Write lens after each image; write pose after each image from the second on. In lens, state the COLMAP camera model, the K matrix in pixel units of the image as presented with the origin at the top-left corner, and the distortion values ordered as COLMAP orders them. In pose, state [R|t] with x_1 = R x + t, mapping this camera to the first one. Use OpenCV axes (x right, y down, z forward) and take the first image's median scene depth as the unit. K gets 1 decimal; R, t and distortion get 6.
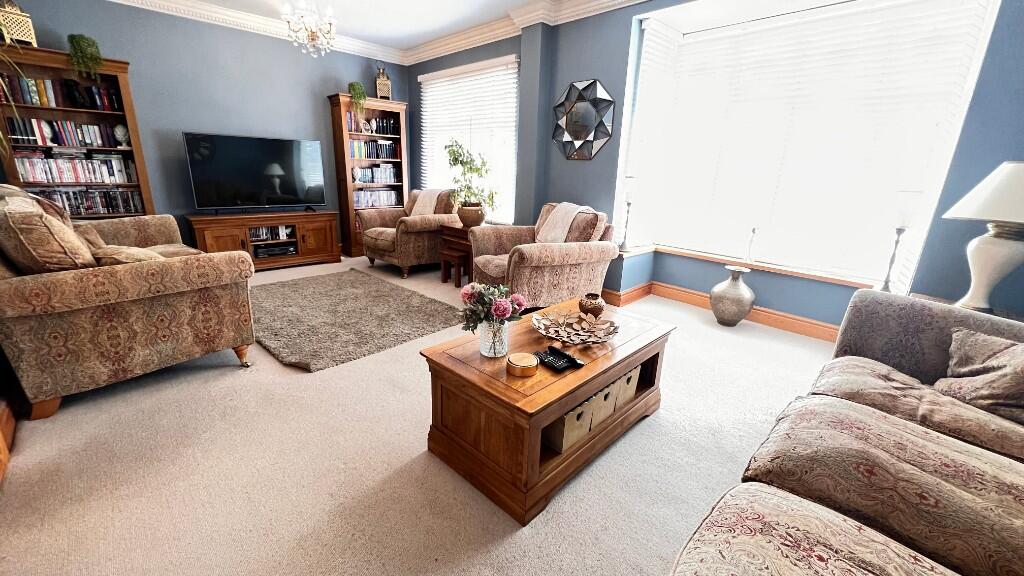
lens RADIAL K [[407.3, 0, 510.7], [0, 407.3, 288.5], [0, 0, 1]] dist [-0.002916, -0.000078]
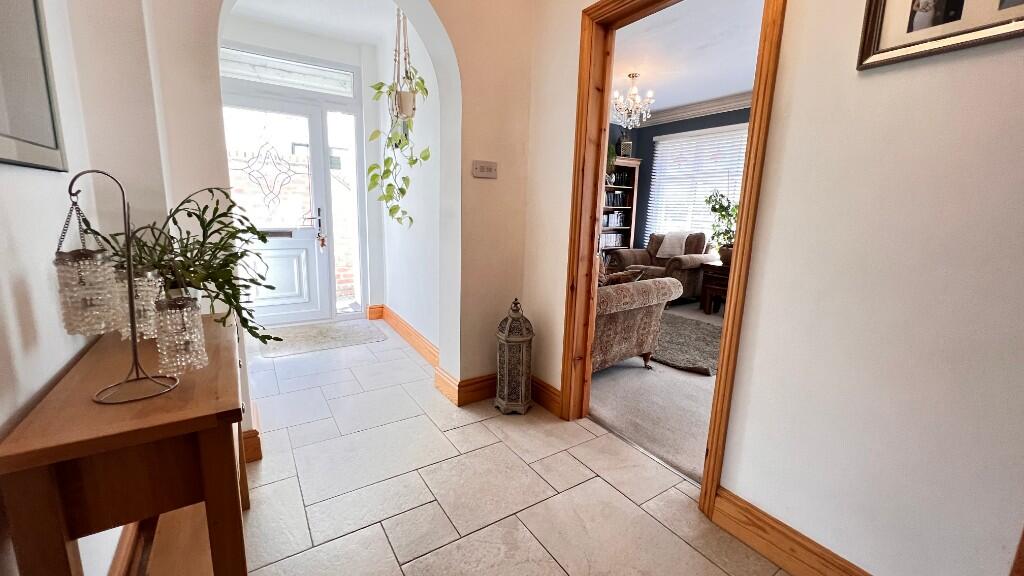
lens RADIAL K [[407.3, 0, 515.3], [0, 407.3, 285.3], [0, 0, 1]] dist [-0.002916, -0.000078]
pose [[0.982209, 0.025185, -0.186095, -0.384185], [-0.046137, 0.992956, -0.109128, 0.042665], [0.182036, 0.115773, 0.976453, -0.154257]]
